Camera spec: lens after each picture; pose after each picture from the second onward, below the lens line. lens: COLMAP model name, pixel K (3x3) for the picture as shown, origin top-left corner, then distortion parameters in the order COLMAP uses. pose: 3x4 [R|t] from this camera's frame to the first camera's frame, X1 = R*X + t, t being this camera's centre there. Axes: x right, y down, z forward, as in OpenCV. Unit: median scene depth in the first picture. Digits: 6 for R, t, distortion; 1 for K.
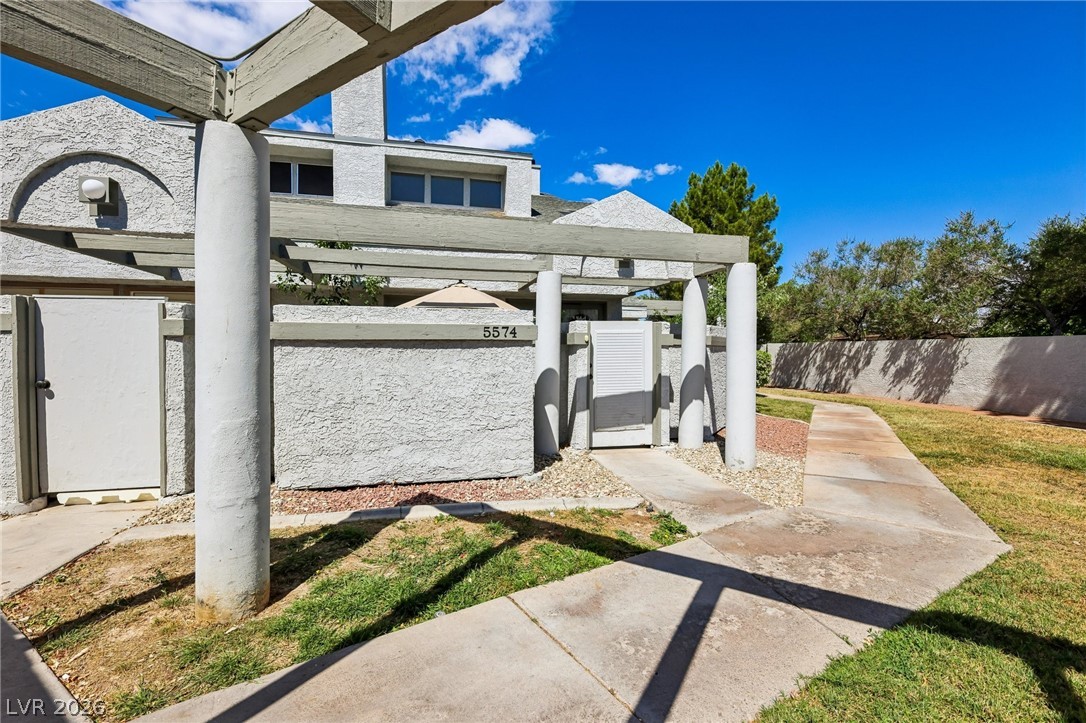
lens RADIAL K [[473.1, 0, 542.4], [0, 473.1, 355.0], [0, 0, 1]] dist [-0.000867, -0.000506]
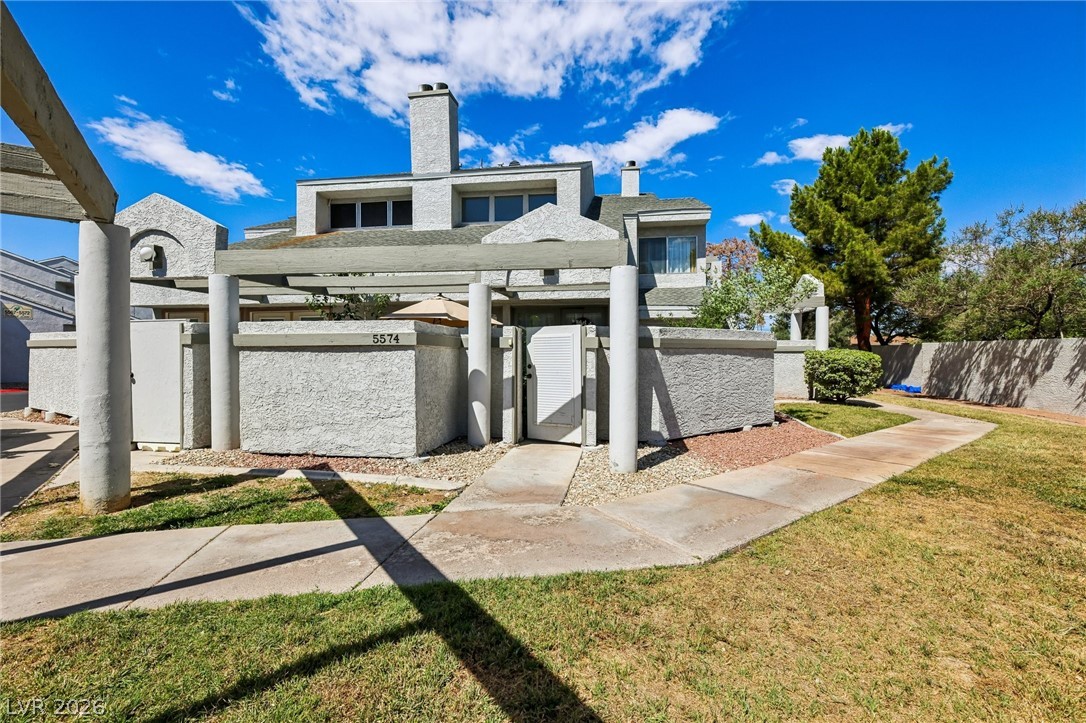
lens RADIAL K [[469.4, 0, 539.1], [0, 469.4, 373.8], [0, 0, 1]] dist [0.002317, 0.000072]
pose [[0.928271, 0.014651, -0.371616, 0.206082], [-0.000829, 0.999303, 0.037328, -0.000944], [0.371904, -0.034342, 0.927636, 0.006247]]
